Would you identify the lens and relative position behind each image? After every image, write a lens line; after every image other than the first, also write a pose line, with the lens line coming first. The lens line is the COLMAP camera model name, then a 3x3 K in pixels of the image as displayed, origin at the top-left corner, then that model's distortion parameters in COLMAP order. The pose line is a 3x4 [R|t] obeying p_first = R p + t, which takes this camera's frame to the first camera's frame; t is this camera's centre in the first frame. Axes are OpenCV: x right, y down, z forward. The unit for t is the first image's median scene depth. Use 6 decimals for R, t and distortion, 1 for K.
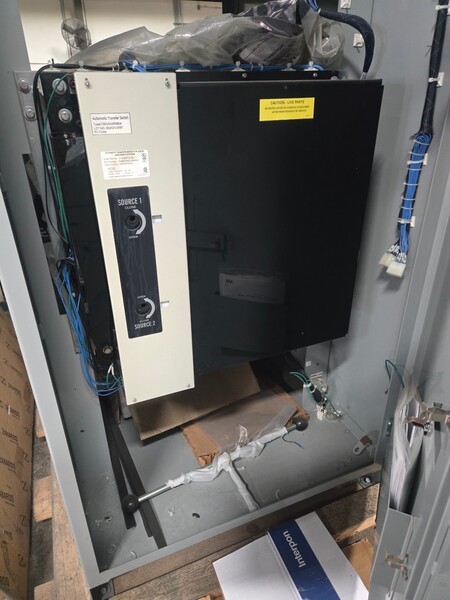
lens RADIAL K [[404.2, 0, 227.6], [0, 404.2, 287.6], [0, 0, 1]] dist [0.072977, -0.075312]
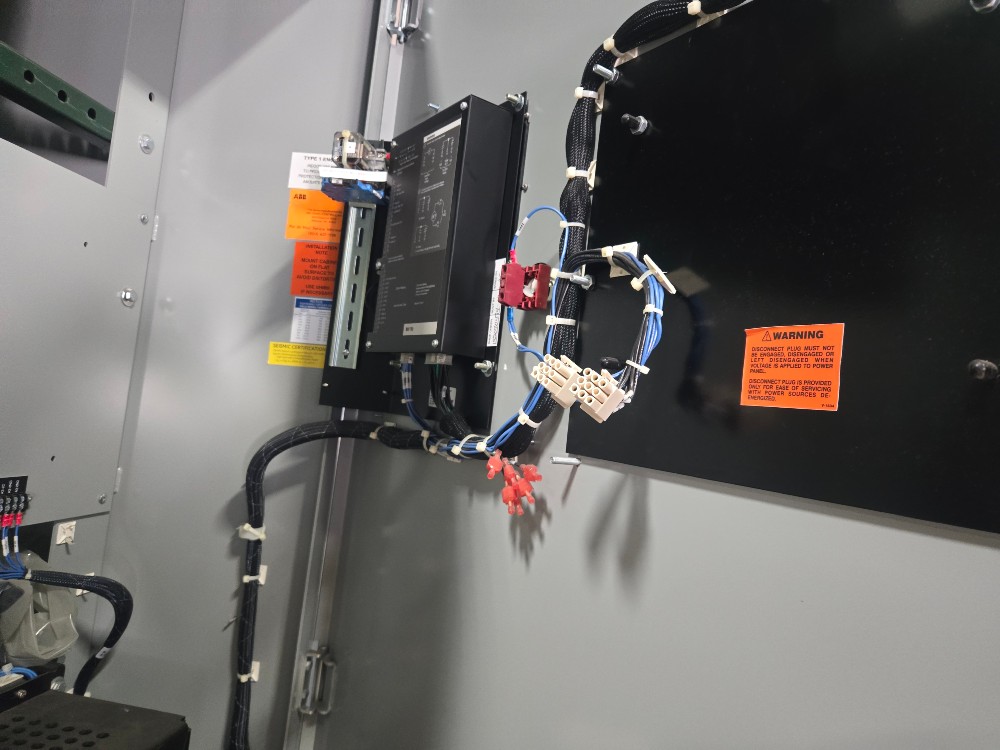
lens RADIAL K [[673.7, 0, 501.2], [0, 673.7, 369.1], [0, 0, 1]] dist [0.072977, -0.075312]
pose [[0.519936, 0.116878, 0.846172, -0.220769], [0.260767, 0.921591, -0.287526, -0.475710], [-0.813429, 0.370149, 0.448690, 0.014156]]
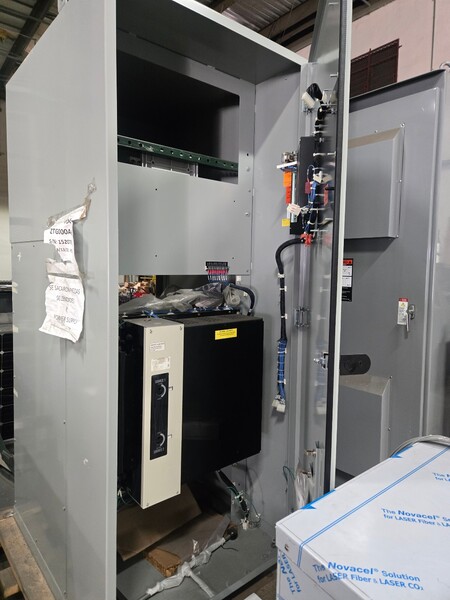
lens RADIAL K [[404.2, 0, 227.6], [0, 404.2, 287.6], [0, 0, 1]] dist [0.072977, -0.075312]
pose [[0.951381, 0.010320, 0.307844, -0.409051], [0.108411, 0.924269, -0.366024, 0.103648], [-0.288308, 0.381602, 0.878213, -0.794762]]
